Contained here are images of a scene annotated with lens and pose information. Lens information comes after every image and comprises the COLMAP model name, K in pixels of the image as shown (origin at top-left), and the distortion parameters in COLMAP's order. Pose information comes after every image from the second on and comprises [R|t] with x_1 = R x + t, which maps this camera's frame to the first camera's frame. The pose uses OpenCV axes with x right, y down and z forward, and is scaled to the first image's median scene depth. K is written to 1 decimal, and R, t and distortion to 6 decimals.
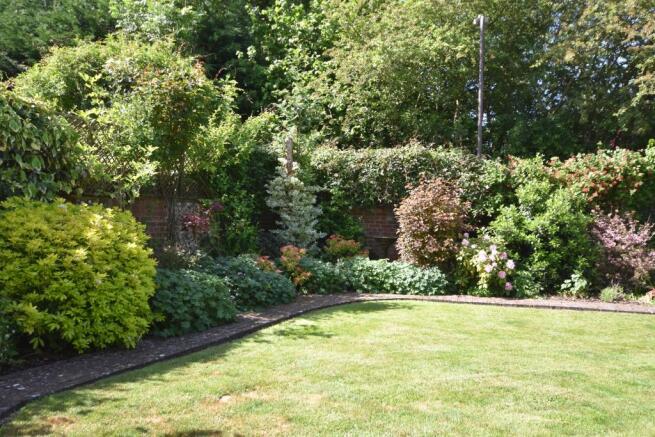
lens RADIAL K [[560.8, 0, 330.0], [0, 560.8, 217.2], [0, 0, 1]] dist [0.016045, 0.010877]
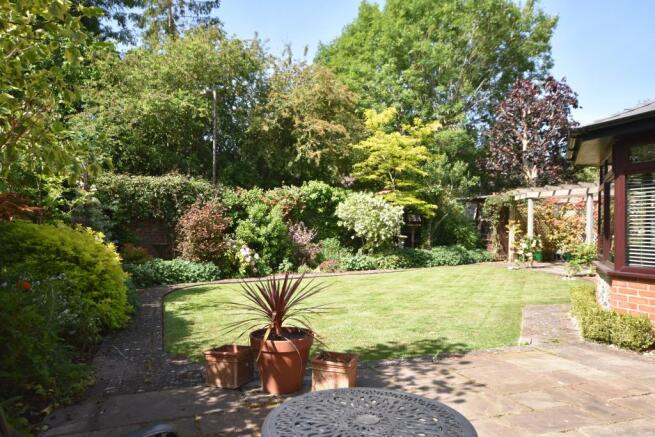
lens RADIAL K [[456.4, 0, 328.2], [0, 456.4, 220.3], [0, 0, 1]] dist [0.001318, 0.000175]
pose [[0.695698, -0.010532, 0.718257, -0.454834], [0.007228, 0.999945, 0.007662, -0.027757], [-0.718298, -0.000139, 0.695735, -0.059528]]
